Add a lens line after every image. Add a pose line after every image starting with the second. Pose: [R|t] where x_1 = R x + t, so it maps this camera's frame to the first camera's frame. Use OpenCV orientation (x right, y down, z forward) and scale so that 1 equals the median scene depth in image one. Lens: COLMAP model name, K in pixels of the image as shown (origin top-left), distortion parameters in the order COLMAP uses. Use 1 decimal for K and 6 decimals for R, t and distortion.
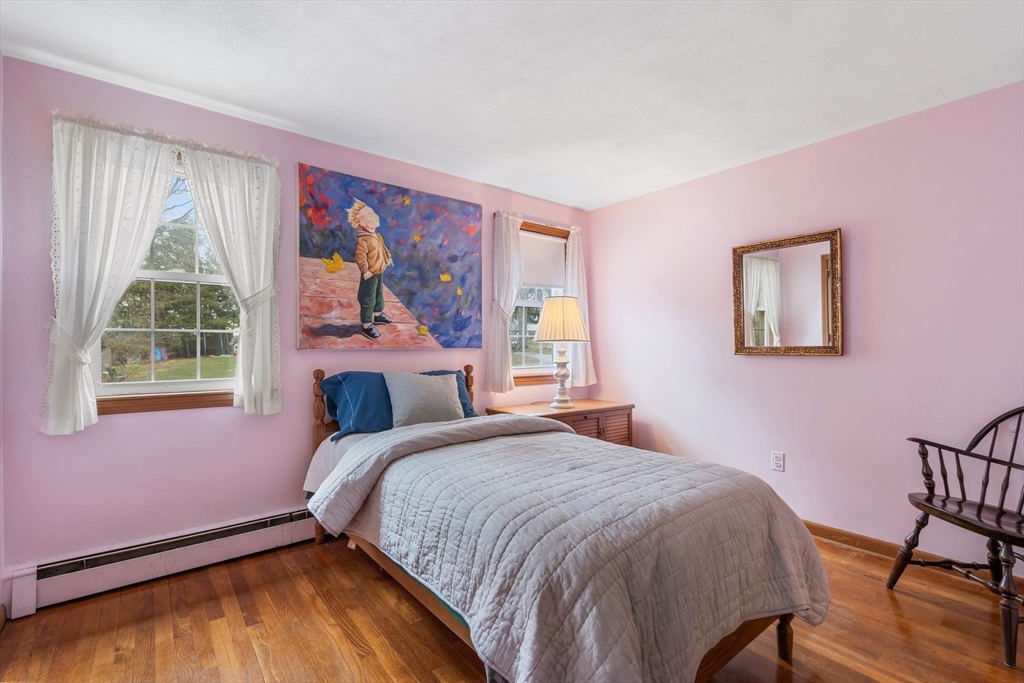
lens RADIAL K [[459.6, 0, 511.3], [0, 459.6, 342.8], [0, 0, 1]] dist [-0.010735, 0.003878]
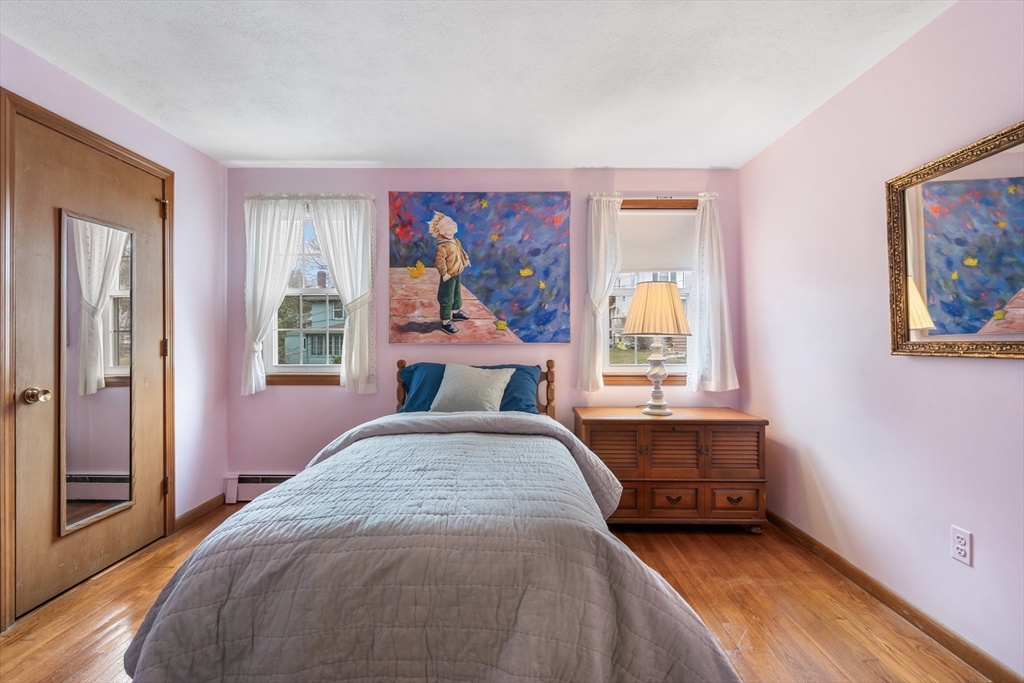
lens RADIAL K [[459.6, 0, 522.8], [0, 459.6, 335.9], [0, 0, 1]] dist [-0.010735, 0.003878]
pose [[0.785102, -0.005549, -0.619342, 0.511471], [0.003580, 0.999984, -0.004421, 0.001579], [0.619356, 0.001254, 0.785109, 0.225836]]
